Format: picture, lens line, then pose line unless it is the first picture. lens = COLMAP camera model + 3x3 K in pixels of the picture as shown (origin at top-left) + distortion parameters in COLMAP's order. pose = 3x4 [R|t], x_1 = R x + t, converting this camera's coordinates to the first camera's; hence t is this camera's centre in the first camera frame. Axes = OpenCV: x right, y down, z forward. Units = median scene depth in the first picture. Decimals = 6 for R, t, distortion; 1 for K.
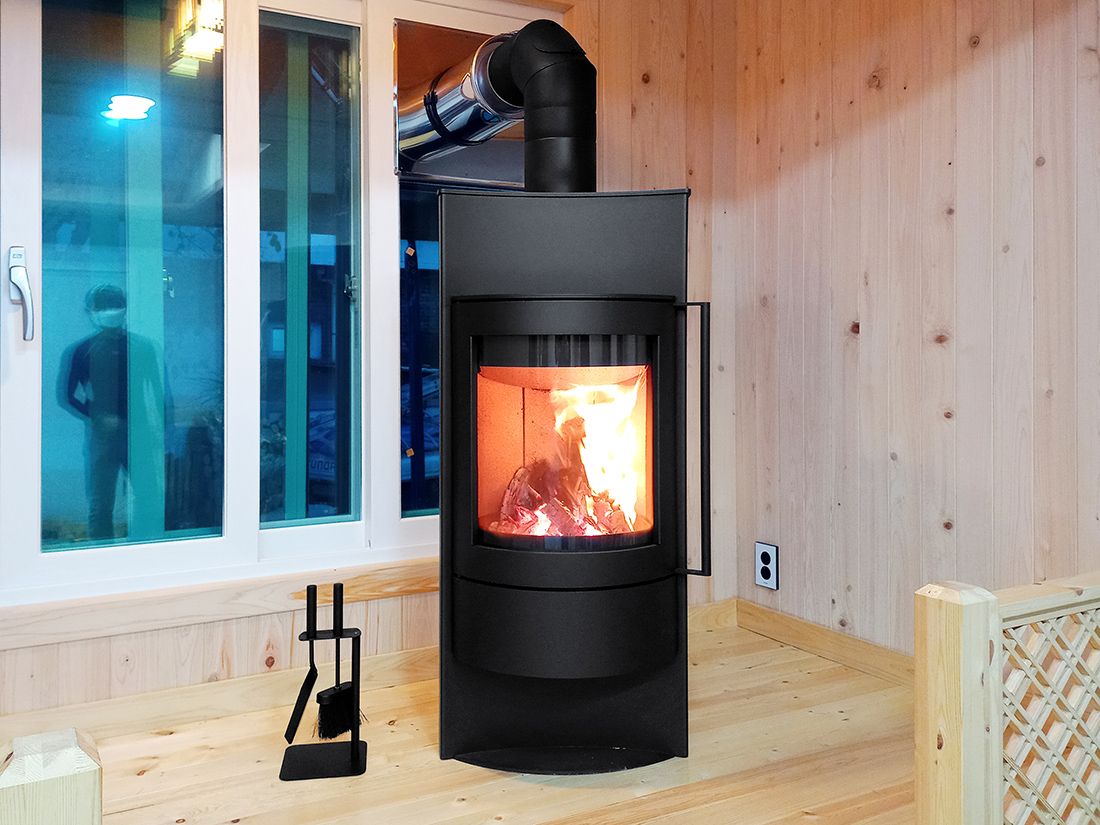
lens RADIAL K [[903.1, 0, 500.8], [0, 903.1, 411.2], [0, 0, 1]] dist [0.048864, -0.002881]
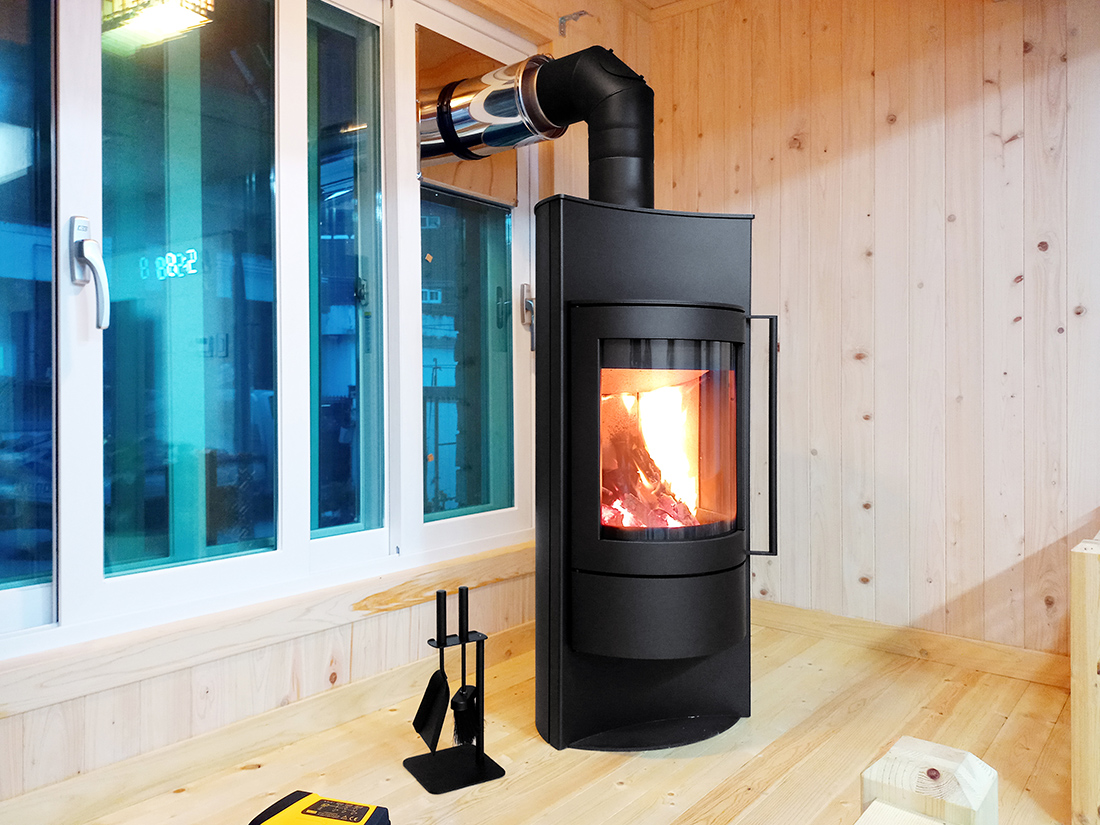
lens RADIAL K [[808.8, 0, 550.1], [0, 808.8, 433.9], [0, 0, 1]] dist [0.038502, -0.000337]
pose [[0.937253, -0.011867, 0.348448, -0.360686], [0.009766, 0.999922, 0.007785, 0.016462], [-0.348514, -0.003894, 0.937296, 0.131247]]
